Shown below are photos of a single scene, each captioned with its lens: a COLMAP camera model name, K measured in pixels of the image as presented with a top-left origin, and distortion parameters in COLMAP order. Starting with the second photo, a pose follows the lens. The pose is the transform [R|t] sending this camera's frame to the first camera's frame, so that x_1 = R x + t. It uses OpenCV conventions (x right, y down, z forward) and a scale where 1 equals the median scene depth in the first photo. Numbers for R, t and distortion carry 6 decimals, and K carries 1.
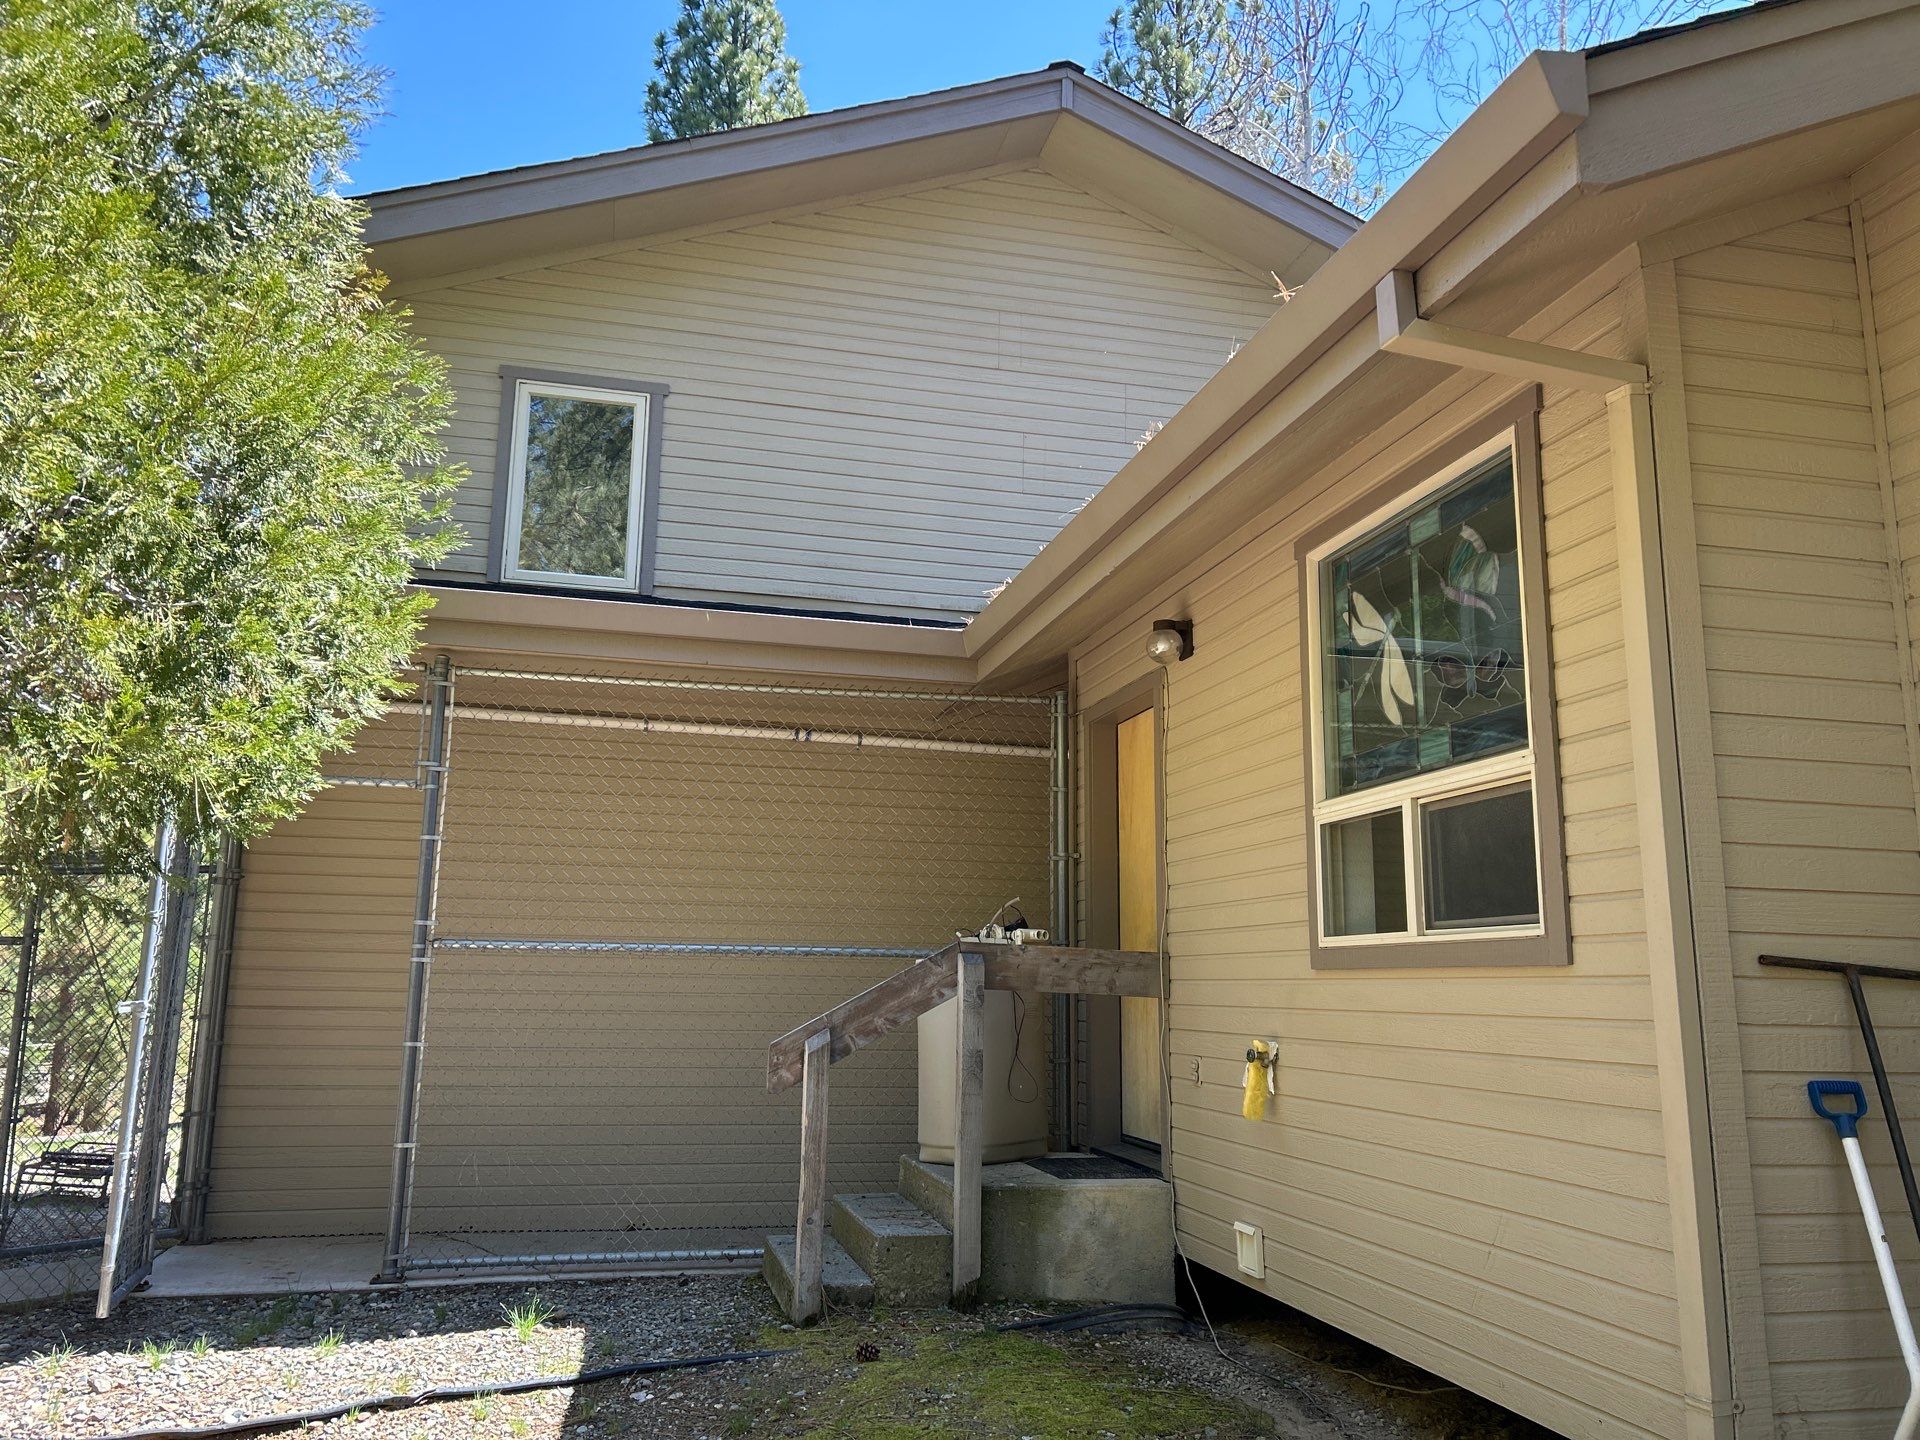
lens RADIAL K [[1420.2, 0, 960.0], [0, 1420.2, 720.0], [0, 0, 1]] dist [0.115737, -0.168370]
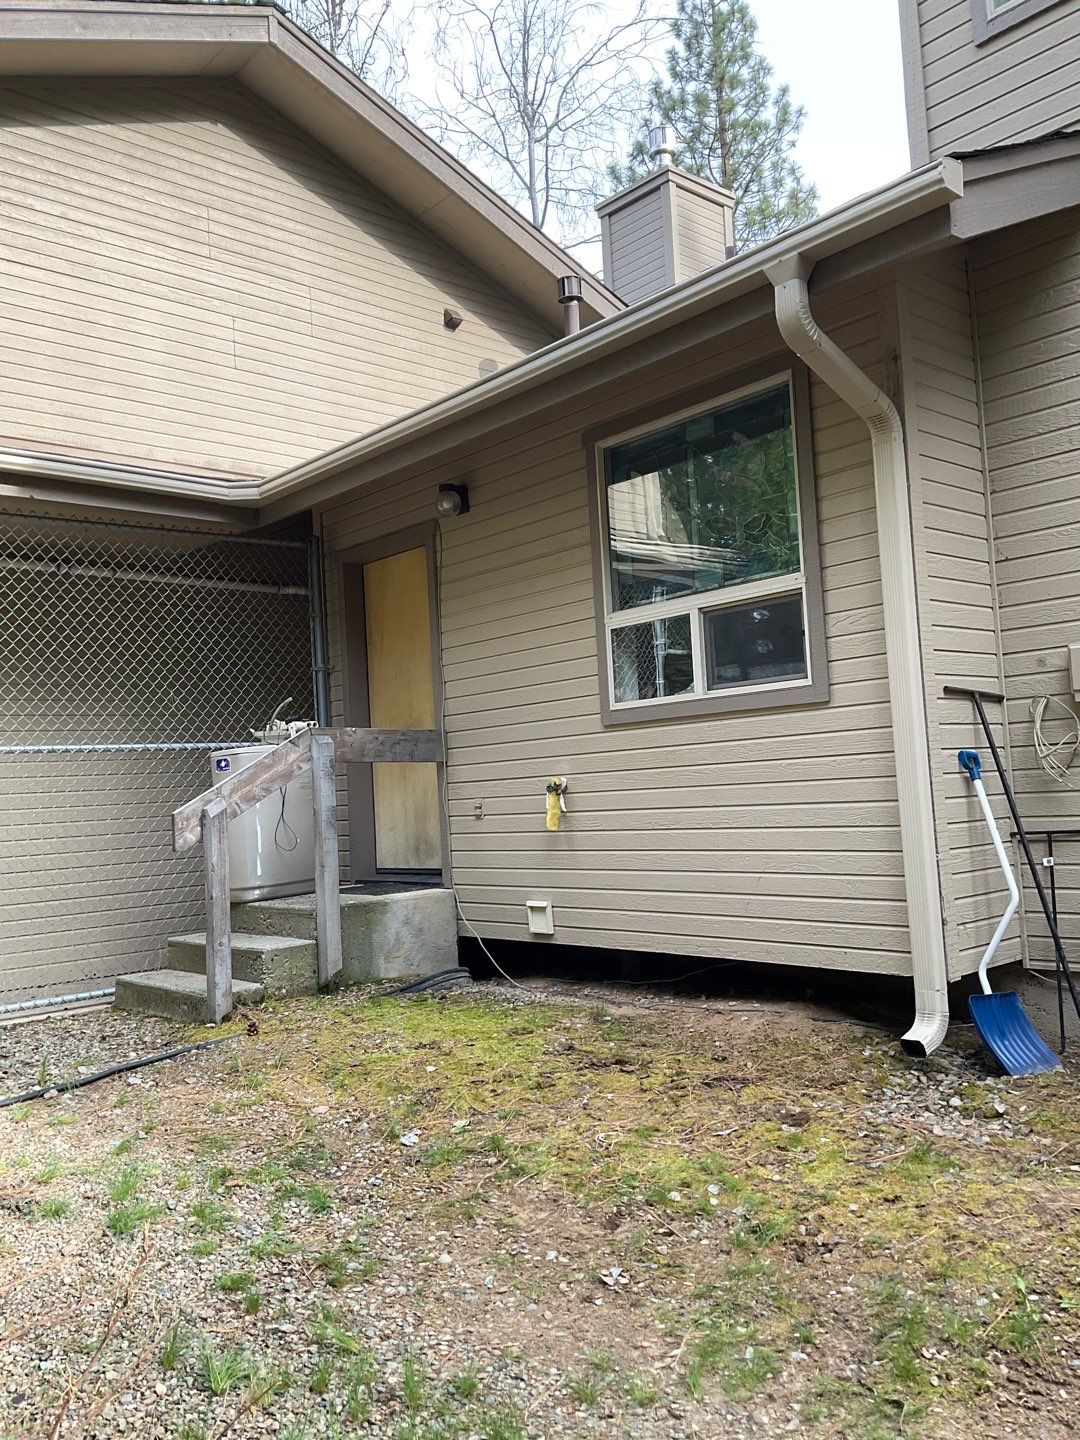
lens RADIAL K [[1179.4, 0, 533.2], [0, 1179.4, 704.7], [0, 0, 1]] dist [0.134625, -0.247782]
pose [[0.874305, -0.033524, 0.484218, -0.361501], [-0.017246, 0.994836, 0.100015, 0.025988], [-0.485071, -0.095794, 0.869212, -0.033154]]
